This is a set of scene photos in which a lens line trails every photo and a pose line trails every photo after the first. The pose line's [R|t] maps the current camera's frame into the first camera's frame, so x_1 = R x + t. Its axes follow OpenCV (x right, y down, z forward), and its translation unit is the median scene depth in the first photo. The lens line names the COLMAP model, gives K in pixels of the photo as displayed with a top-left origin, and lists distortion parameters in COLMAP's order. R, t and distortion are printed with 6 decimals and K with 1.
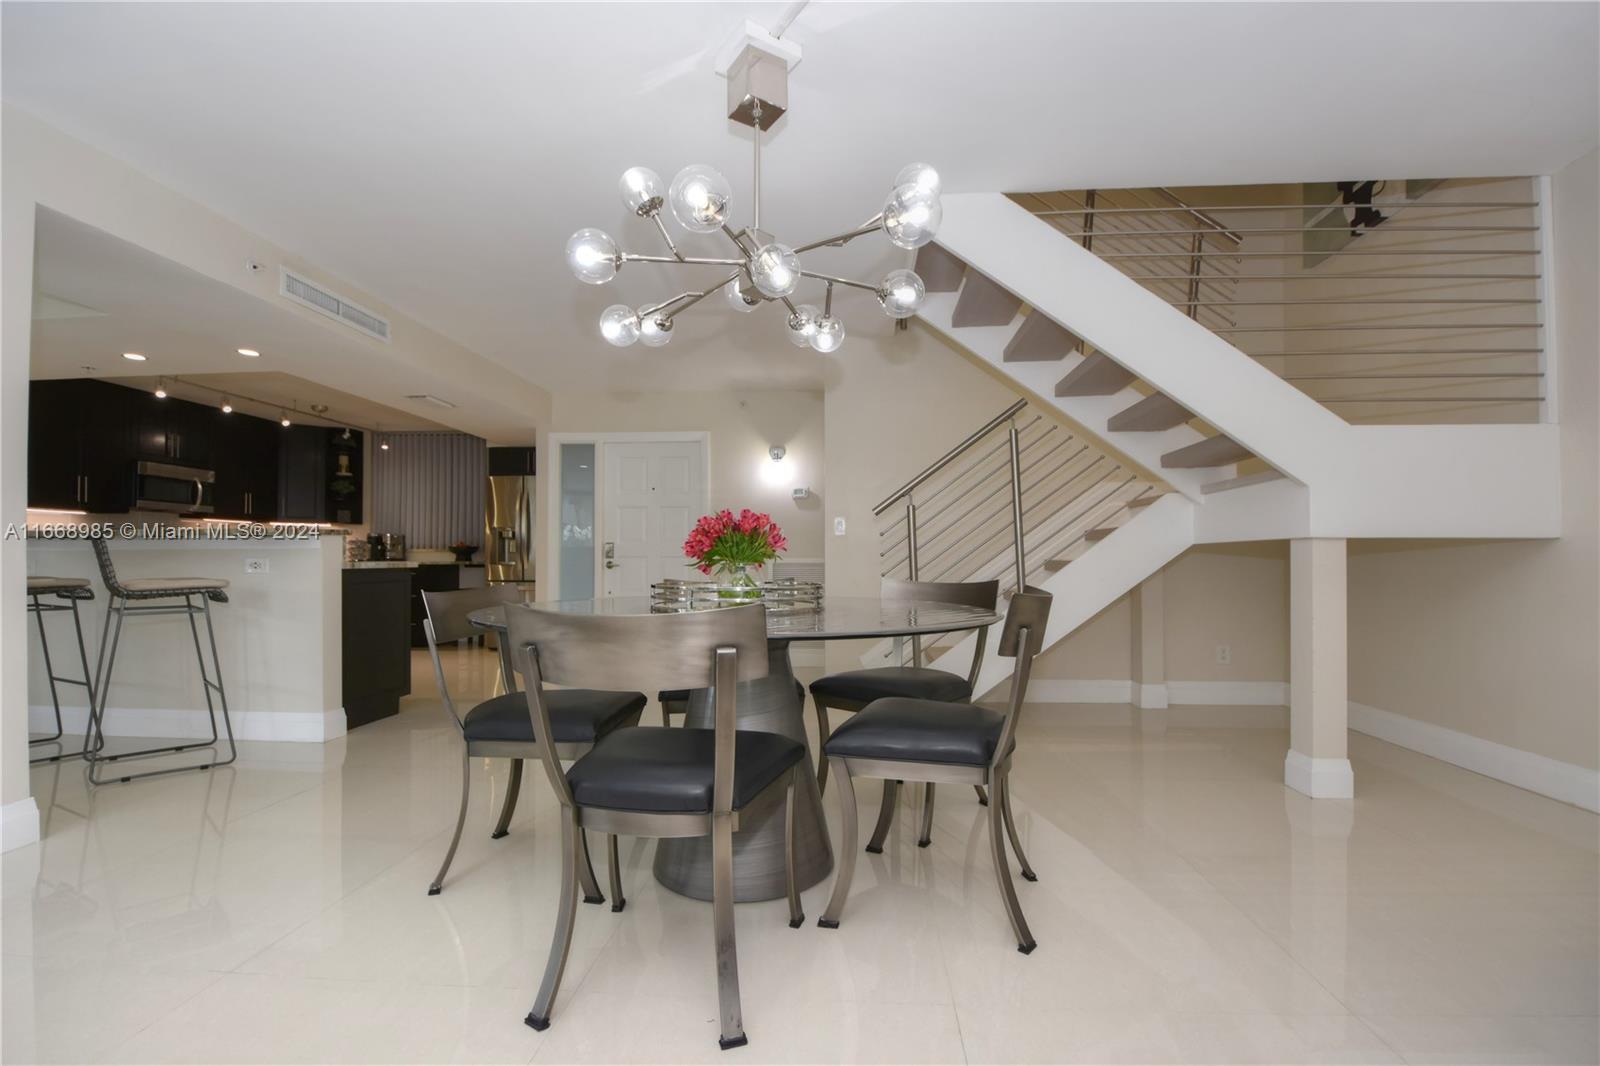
lens RADIAL K [[711.1, 0, 800.5], [0, 711.1, 556.4], [0, 0, 1]] dist [0.022640, -0.029770]
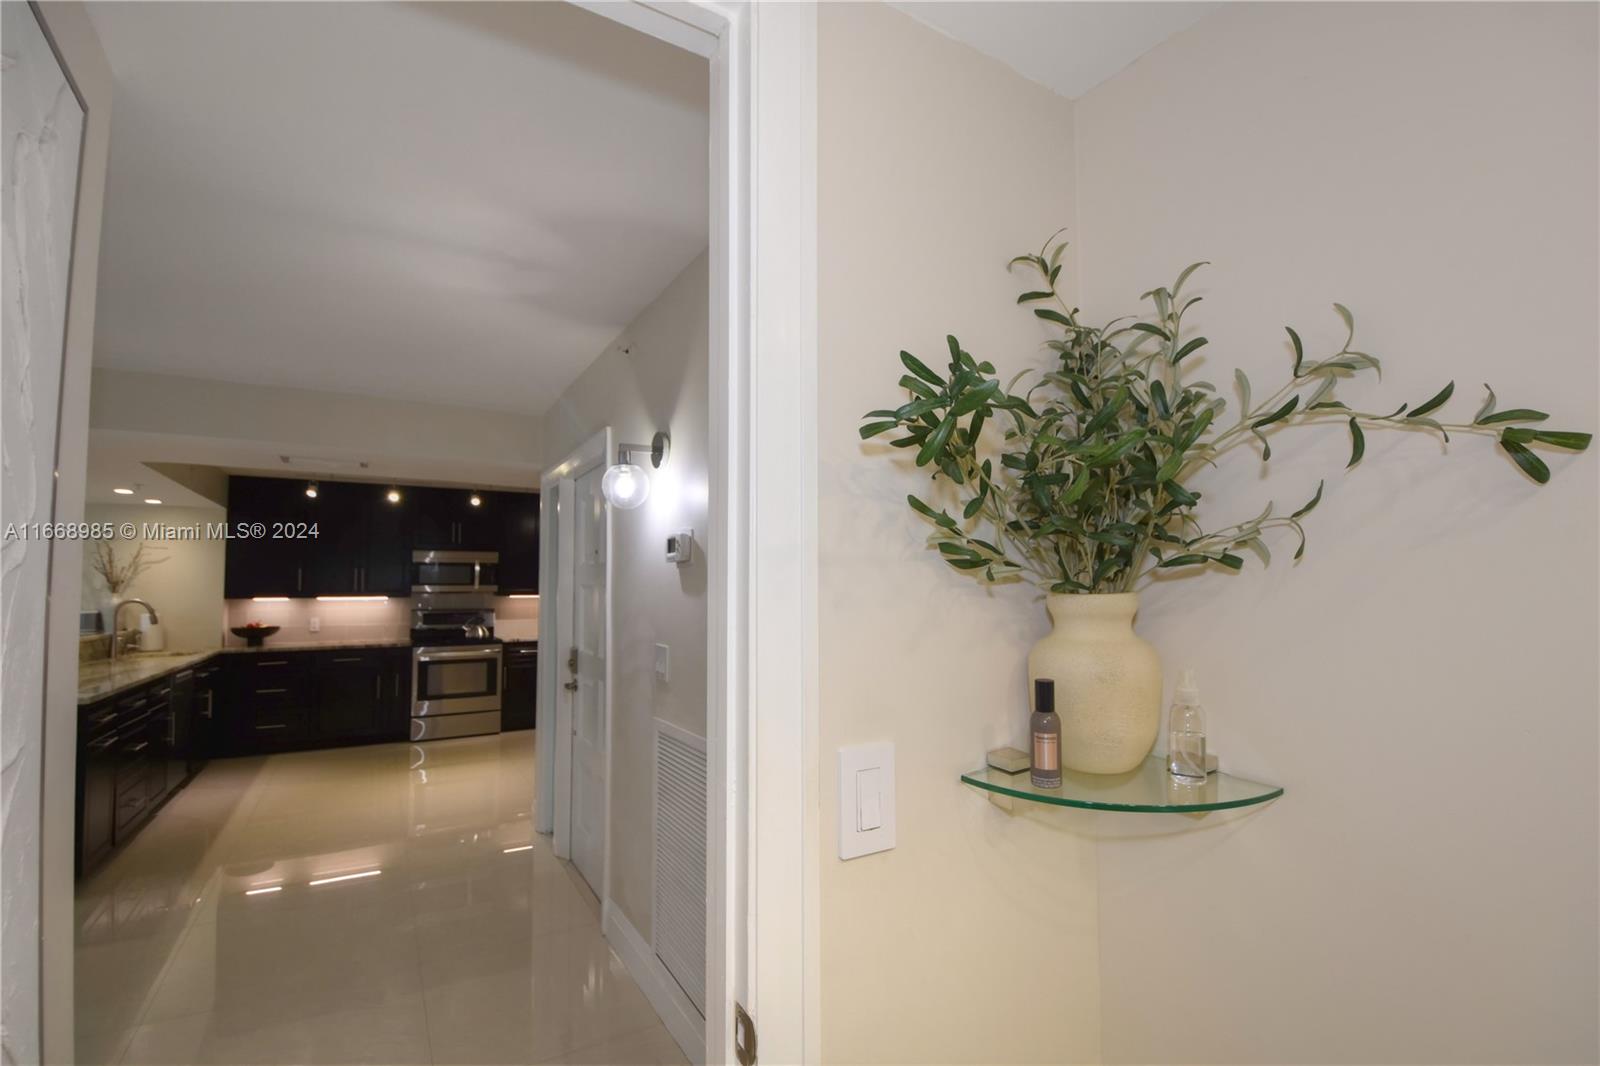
lens RADIAL K [[711.1, 0, 800.5], [0, 711.1, 556.4], [0, 0, 1]] dist [0.022640, -0.029770]
pose [[0.565916, -0.044911, -0.823239, 0.262494], [0.010260, 0.998822, -0.047437, -0.050142], [0.824399, 0.018399, 0.565710, 0.665937]]
